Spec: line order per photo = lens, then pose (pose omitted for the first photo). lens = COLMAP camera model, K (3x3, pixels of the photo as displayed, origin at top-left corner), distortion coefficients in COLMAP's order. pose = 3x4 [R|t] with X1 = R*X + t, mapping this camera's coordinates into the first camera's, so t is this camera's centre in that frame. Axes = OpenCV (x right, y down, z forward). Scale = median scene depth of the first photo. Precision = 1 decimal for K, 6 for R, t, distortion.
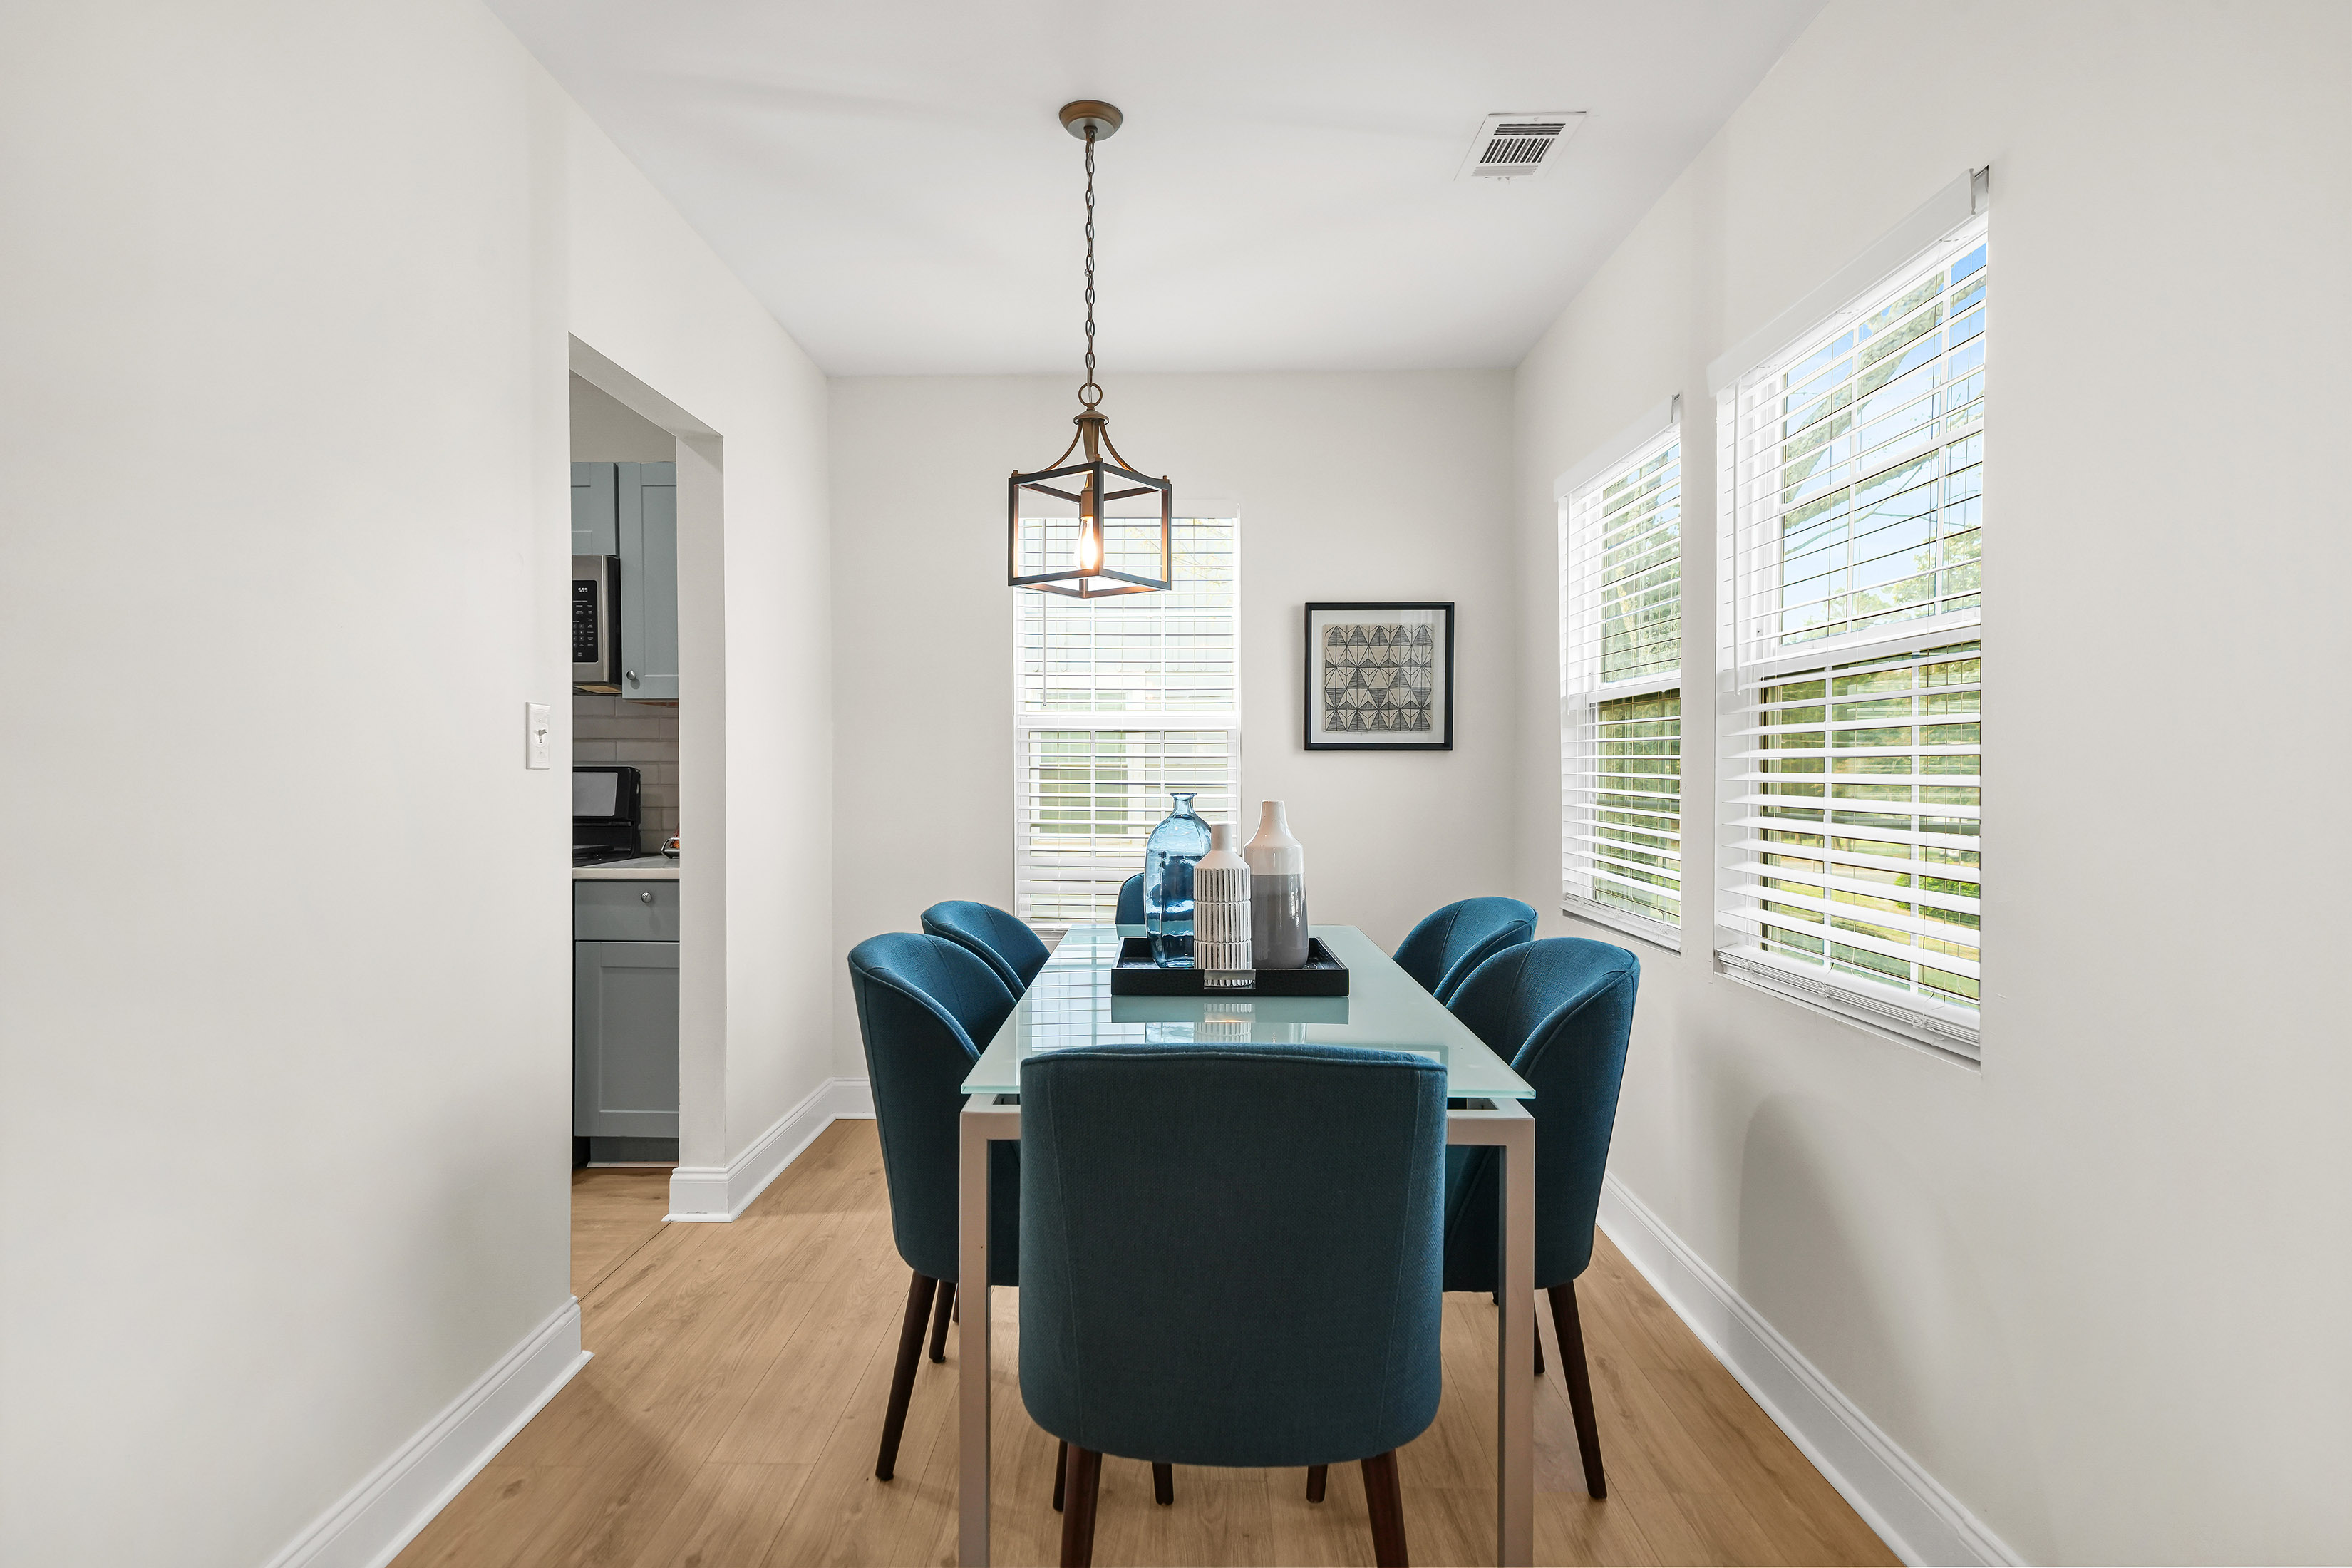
lens RADIAL K [[1258.2, 0, 1176.0], [0, 1258.2, 784.0], [0, 0, 1]] dist [0.039191, 0.000172]
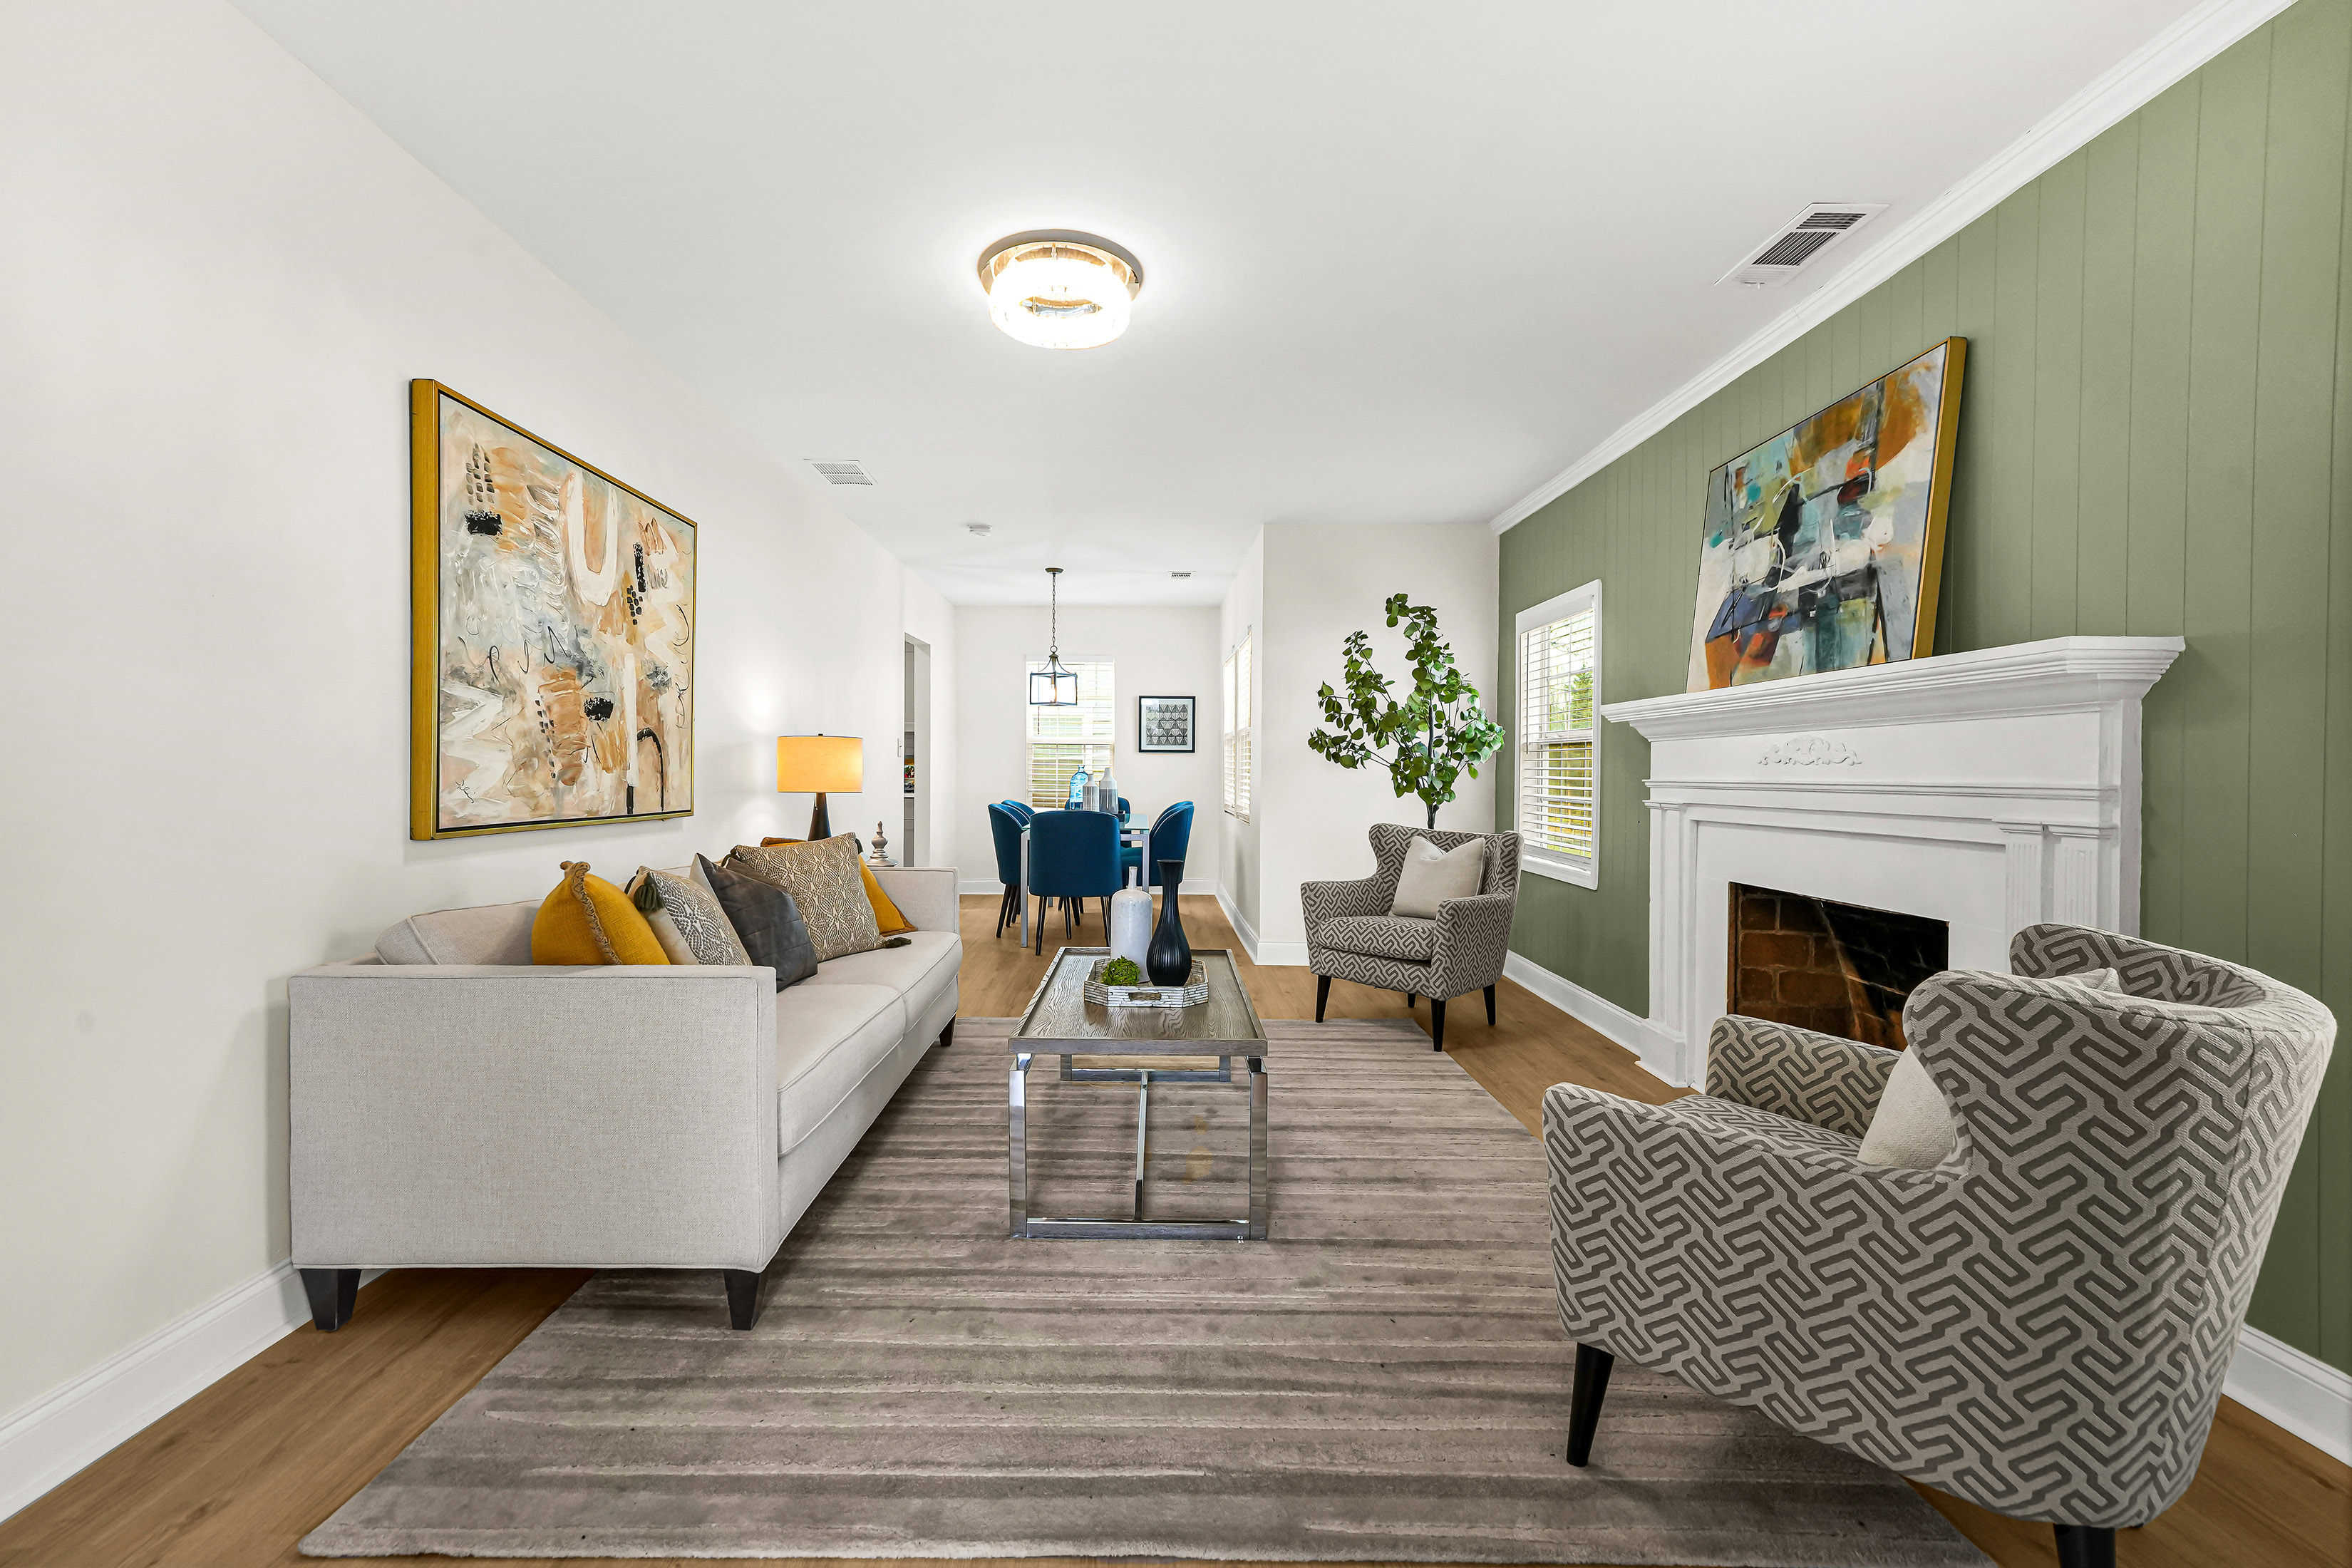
lens RADIAL K [[1000.1, 0, 1145.7], [0, 1000.1, 783.5], [0, 0, 1]] dist [0.000231, -0.000005]
pose [[0.999974, 0.003756, 0.006077, 0.118434], [-0.003794, 0.999974, 0.006177, 0.028756], [-0.006053, -0.006200, 0.999962, -1.221409]]
